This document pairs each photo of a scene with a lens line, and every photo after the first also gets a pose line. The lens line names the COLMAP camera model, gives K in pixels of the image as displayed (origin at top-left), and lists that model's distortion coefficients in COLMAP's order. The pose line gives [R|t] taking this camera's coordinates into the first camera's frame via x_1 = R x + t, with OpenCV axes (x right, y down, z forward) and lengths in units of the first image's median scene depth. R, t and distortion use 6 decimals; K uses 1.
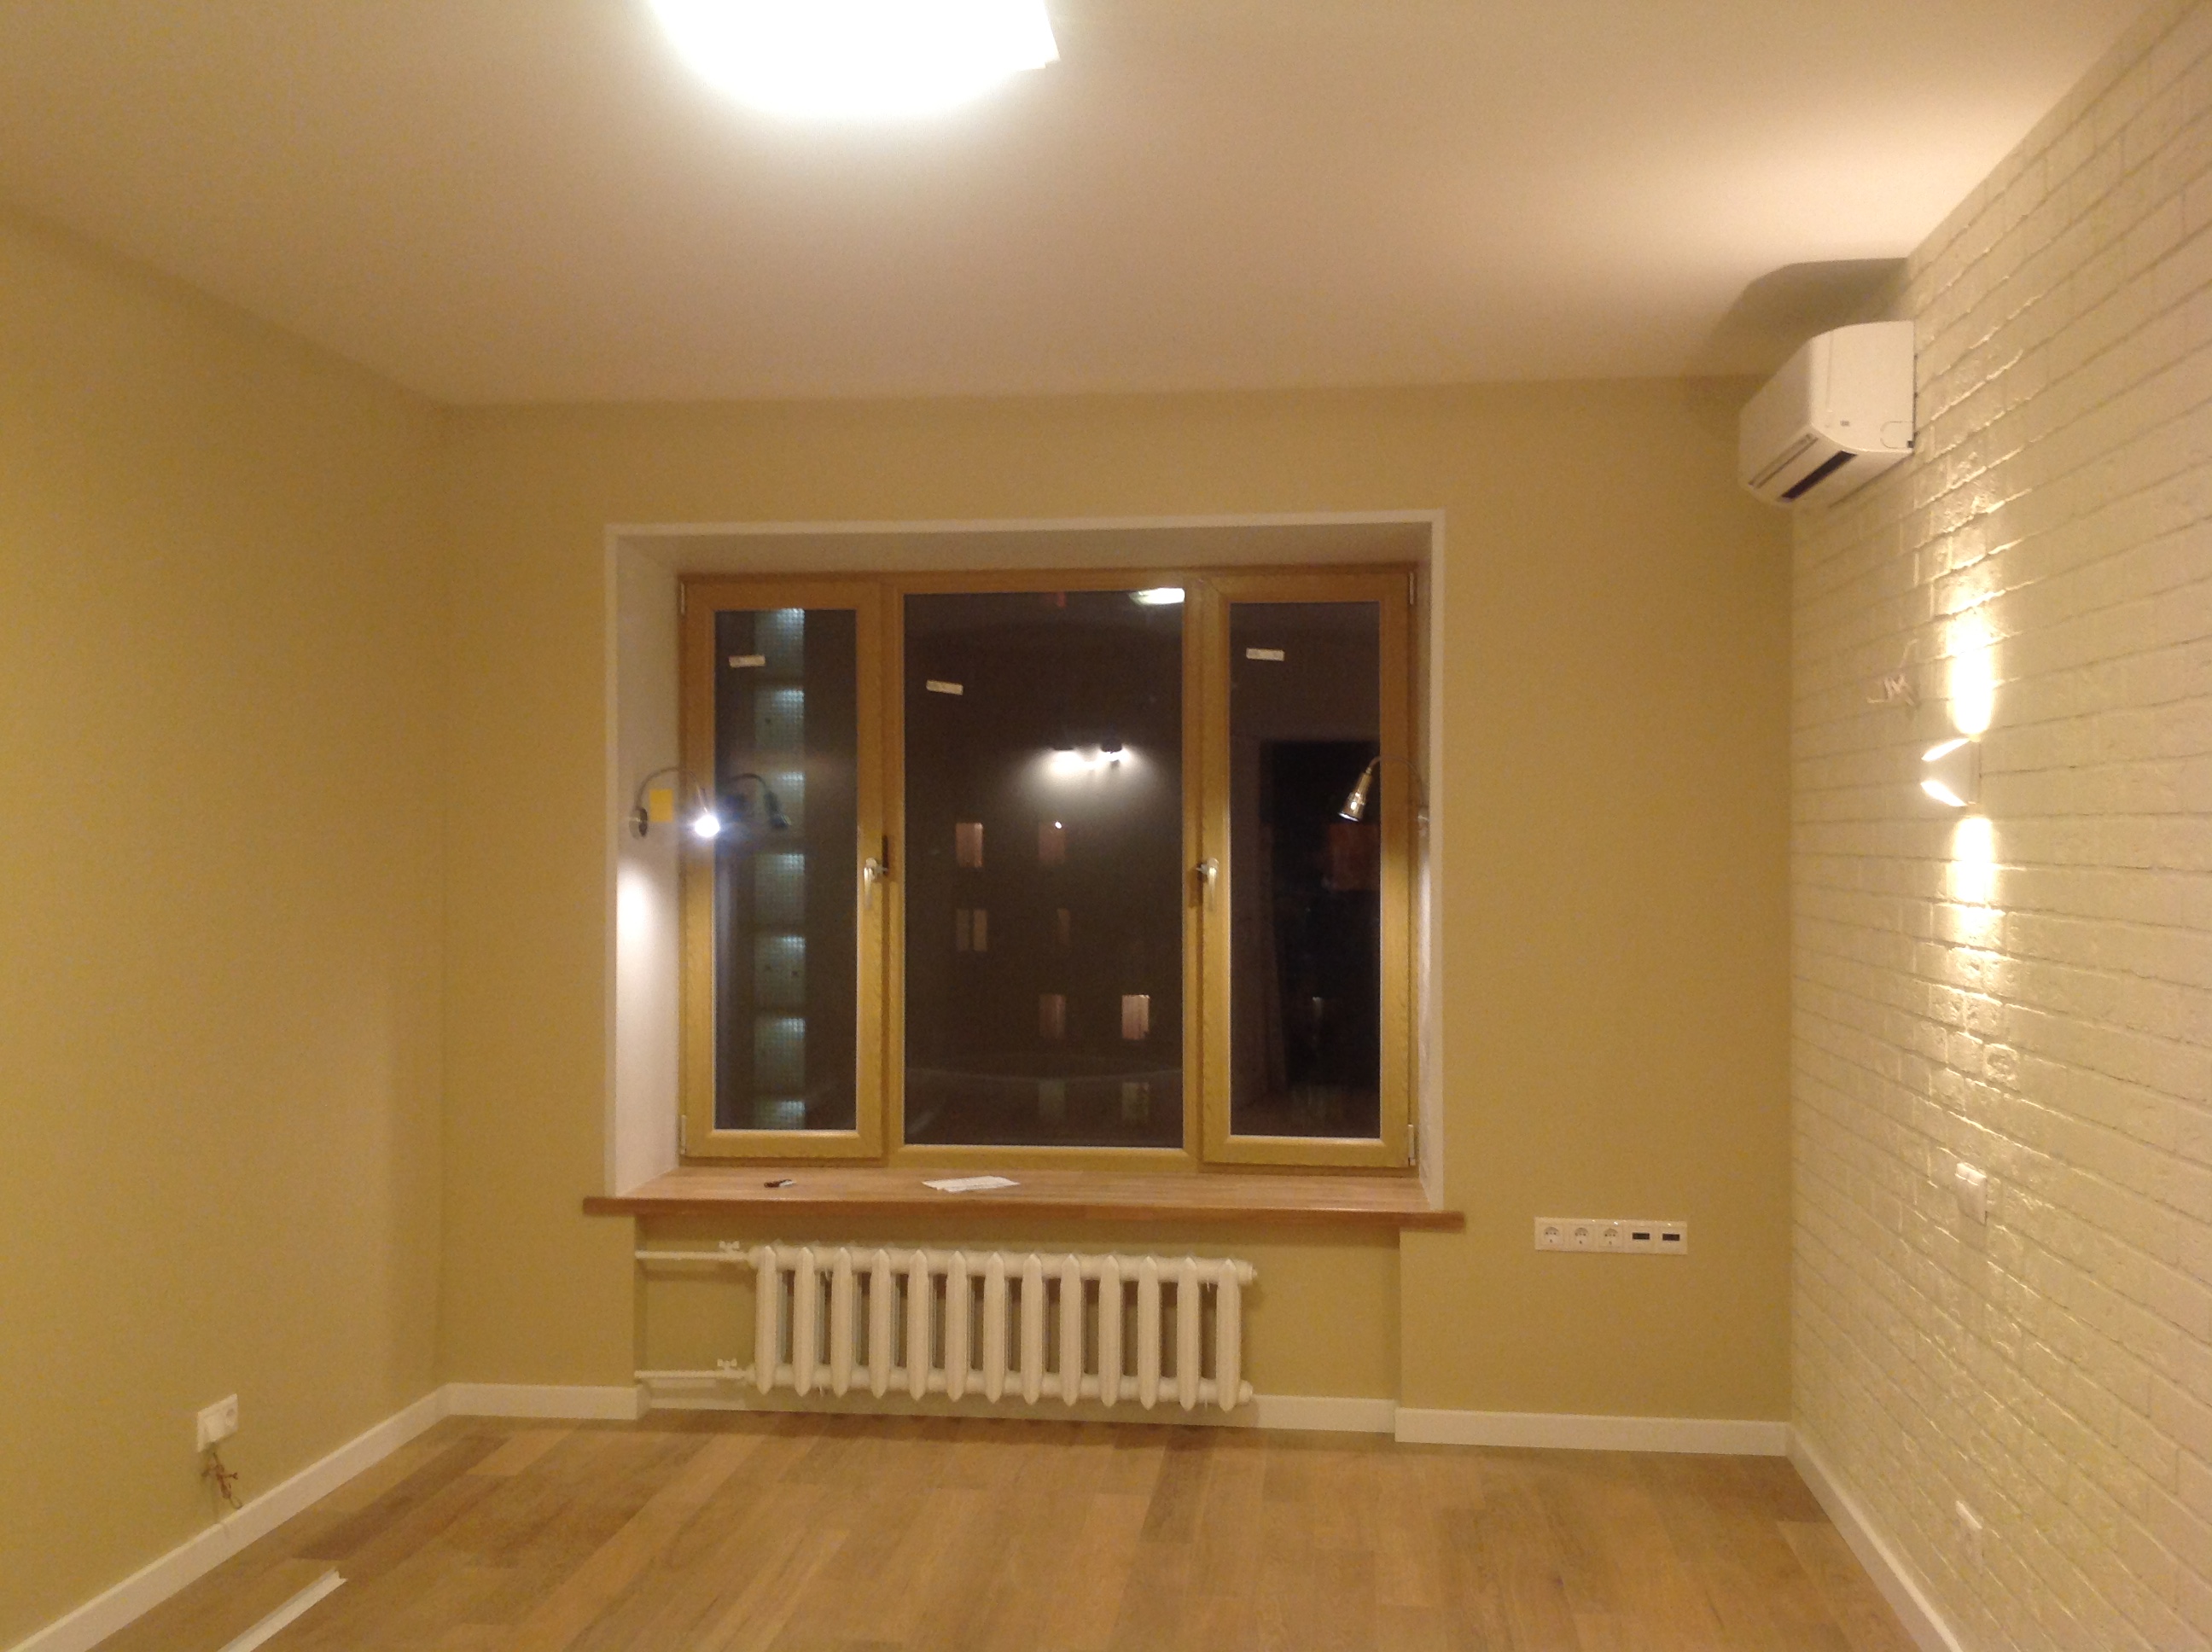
lens RADIAL K [[2116.4, 0, 1108.7], [0, 2116.4, 835.8], [0, 0, 1]] dist [0.195040, -0.445783]
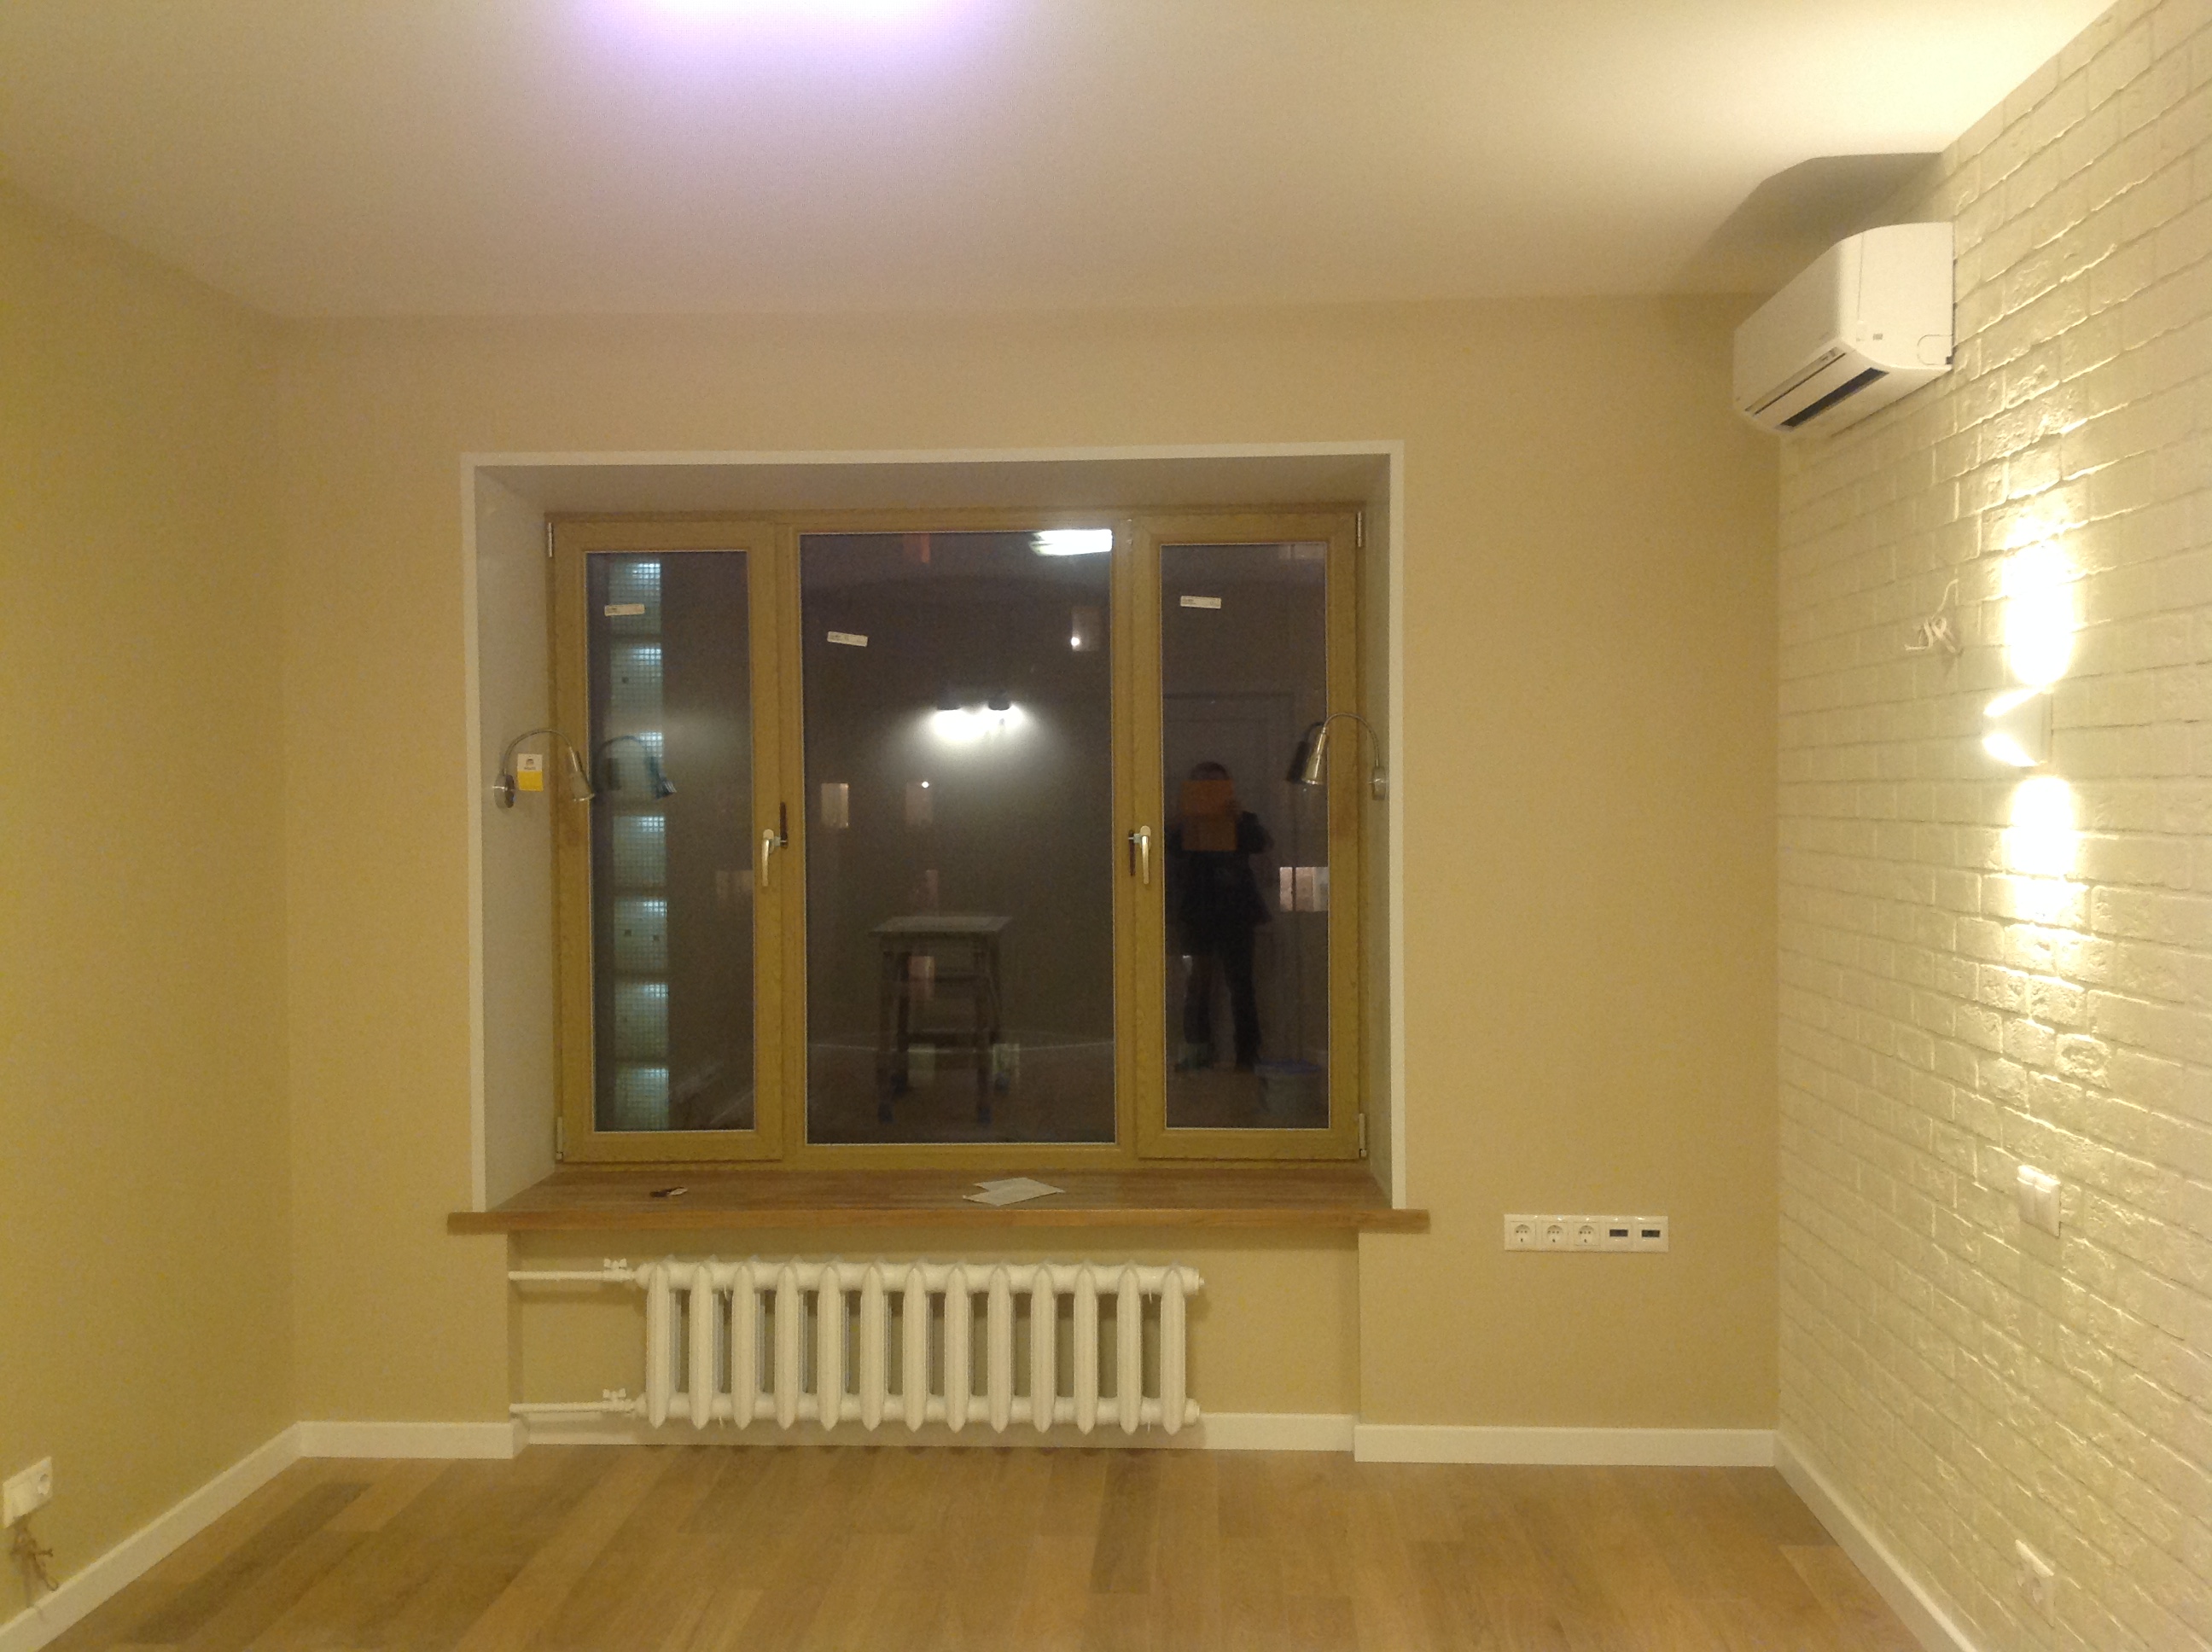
lens RADIAL K [[2121.9, 0, 1106.9], [0, 2121.9, 836.6], [0, 0, 1]] dist [0.171851, -0.348651]
pose [[0.997984, -0.009402, 0.062774, -0.030460], [0.008131, 0.999757, 0.020471, -0.004589], [-0.062951, -0.019919, 0.997818, 0.106125]]
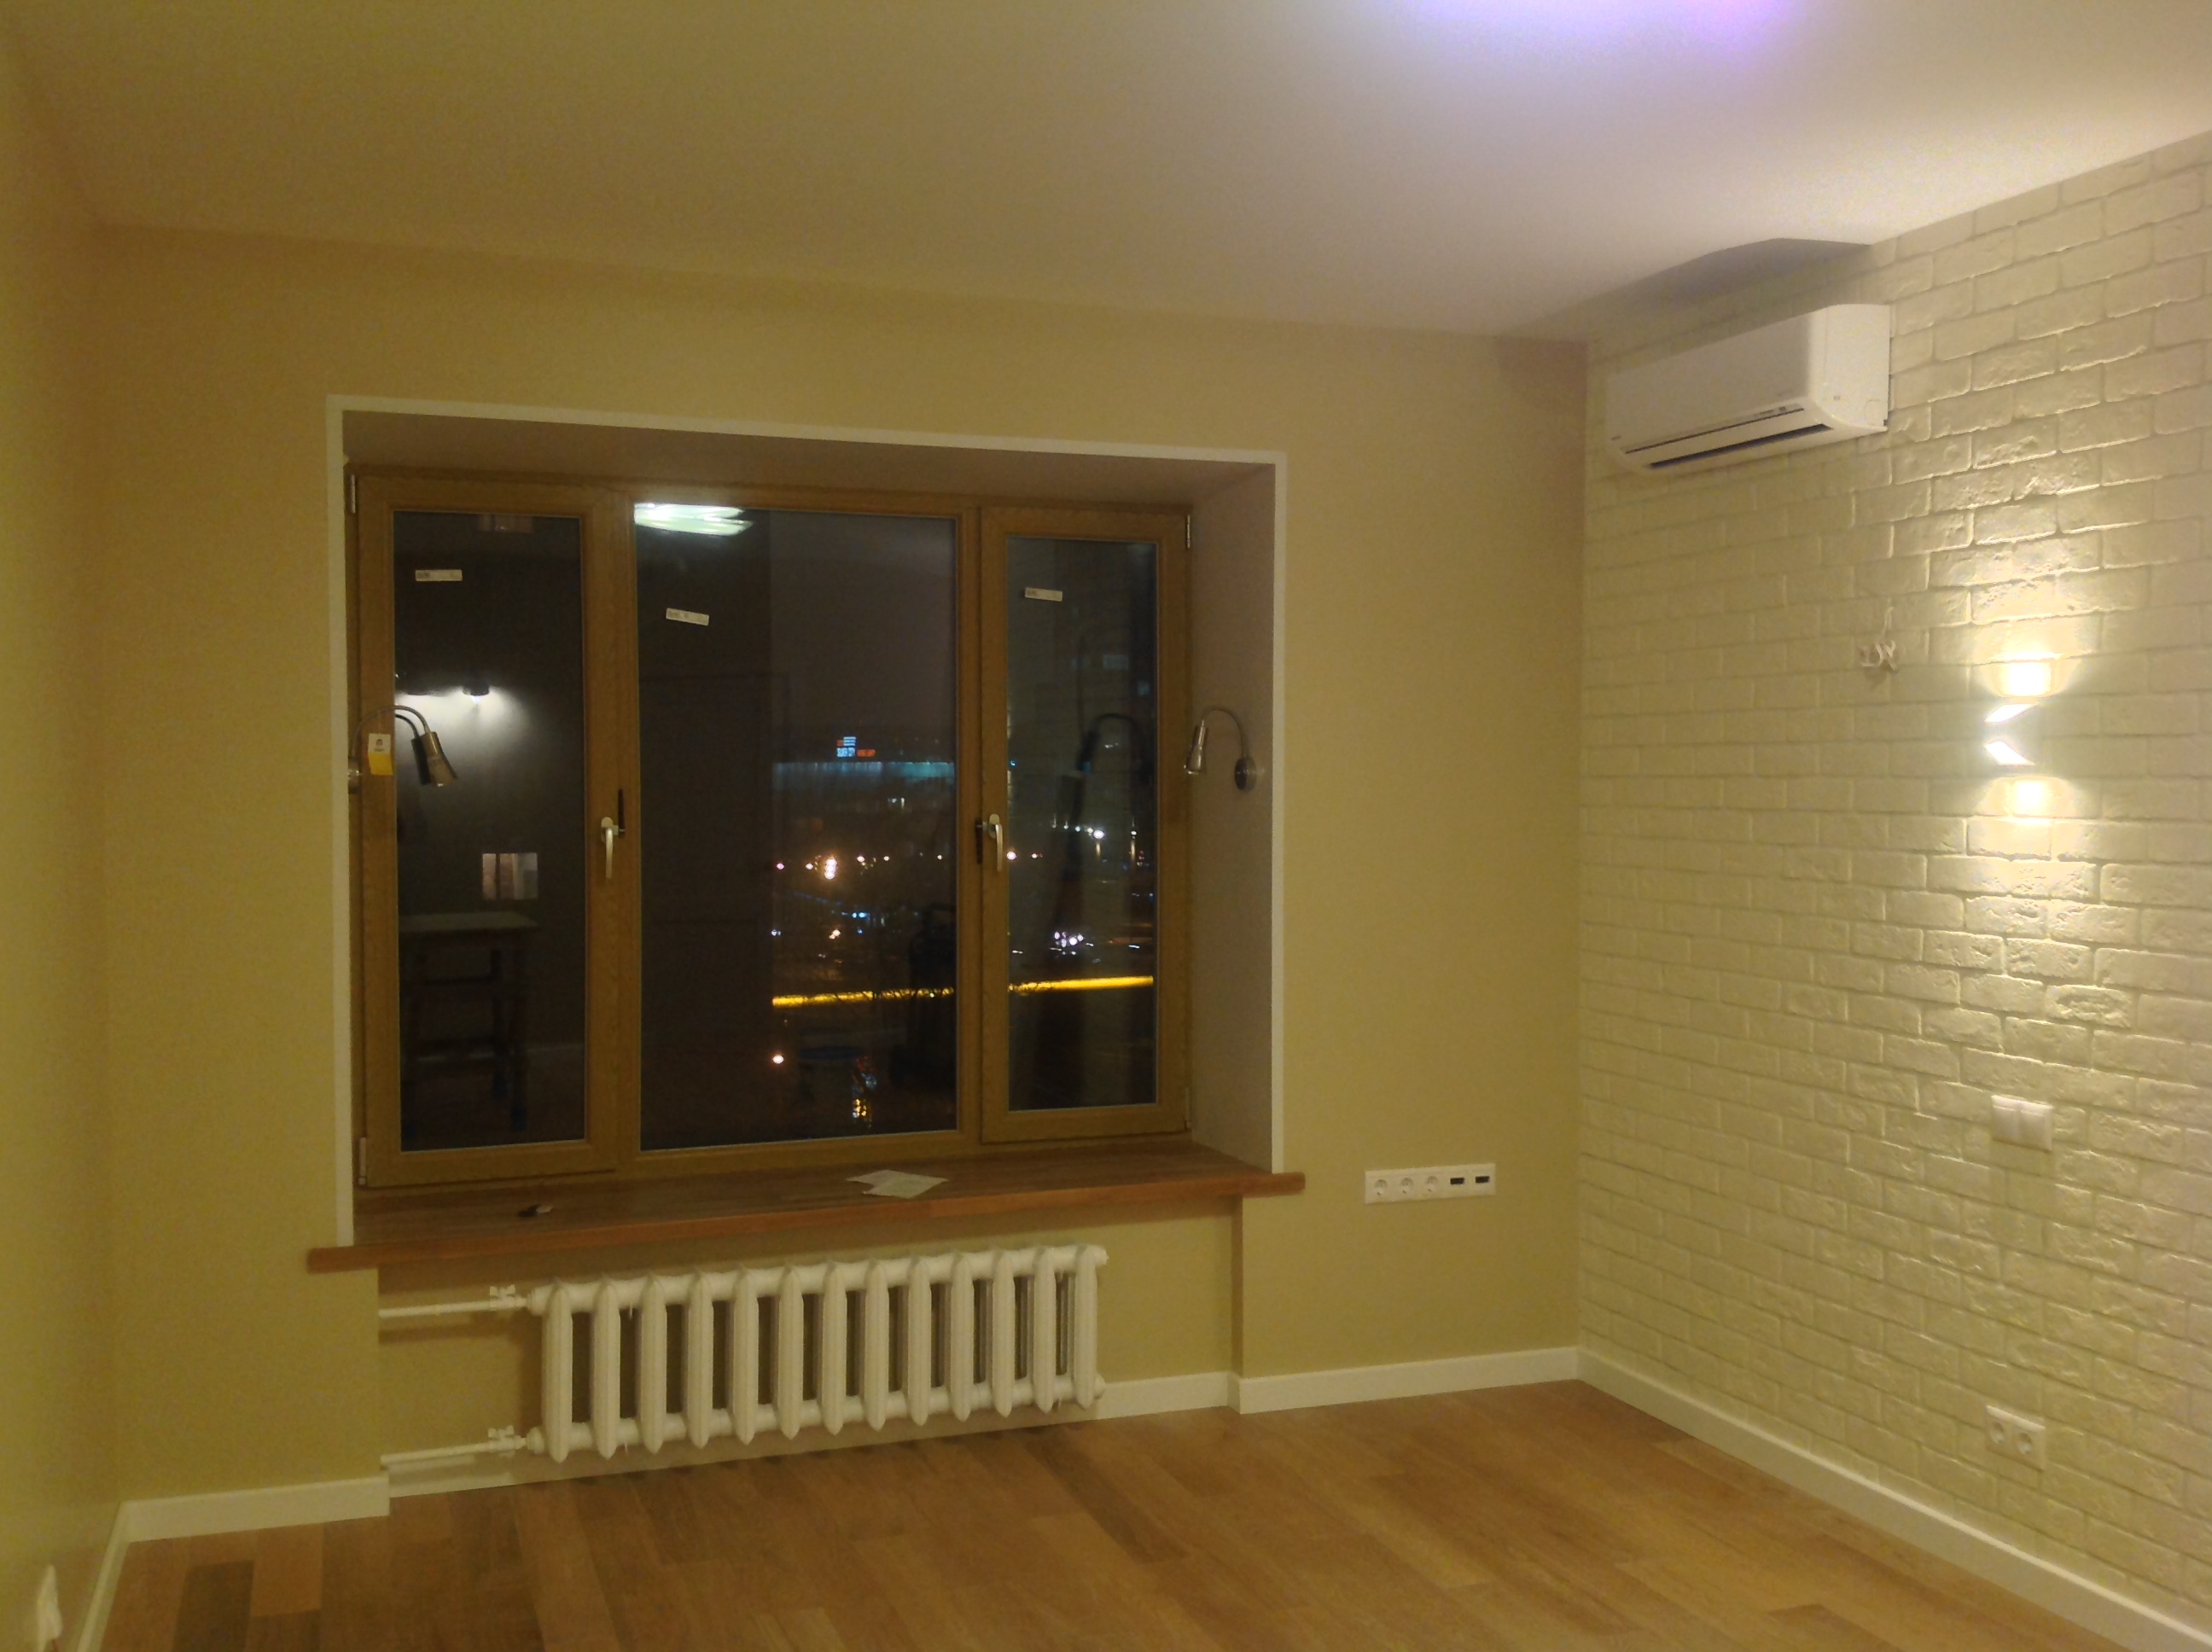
lens RADIAL K [[2116.4, 0, 1108.7], [0, 2116.4, 835.8], [0, 0, 1]] dist [0.195040, -0.445783]
pose [[0.896336, -0.013788, 0.443161, -0.383319], [0.000881, 0.999570, 0.029317, -0.008403], [-0.443375, -0.025888, 0.895962, 0.183859]]
